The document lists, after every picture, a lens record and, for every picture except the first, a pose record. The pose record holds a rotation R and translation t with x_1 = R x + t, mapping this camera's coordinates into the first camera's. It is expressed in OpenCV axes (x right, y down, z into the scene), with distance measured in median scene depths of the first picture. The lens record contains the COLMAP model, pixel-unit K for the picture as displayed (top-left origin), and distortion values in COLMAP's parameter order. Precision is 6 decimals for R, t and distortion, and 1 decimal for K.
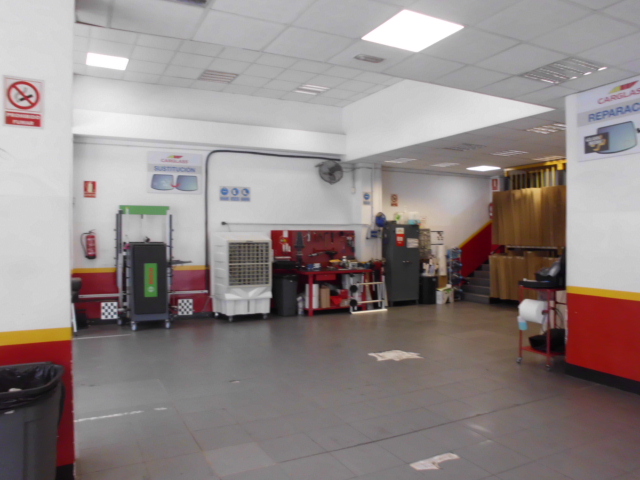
lens RADIAL K [[494.1, 0, 318.2], [0, 494.1, 242.3], [0, 0, 1]] dist [-0.117118, 0.047724]
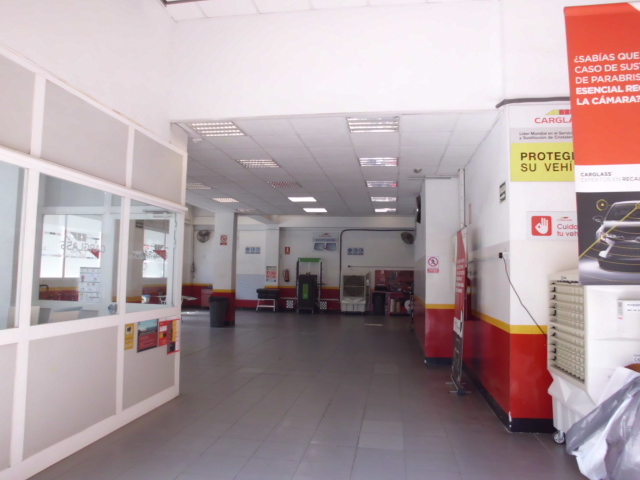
lens RADIAL K [[494.1, 0, 318.5], [0, 494.1, 238.1], [0, 0, 1]] dist [-0.117118, 0.047724]
pose [[0.817012, -0.027942, -0.575943, 0.903983], [-0.025903, 0.996038, -0.085068, 0.022267], [0.576038, 0.084420, 0.813052, -0.738970]]
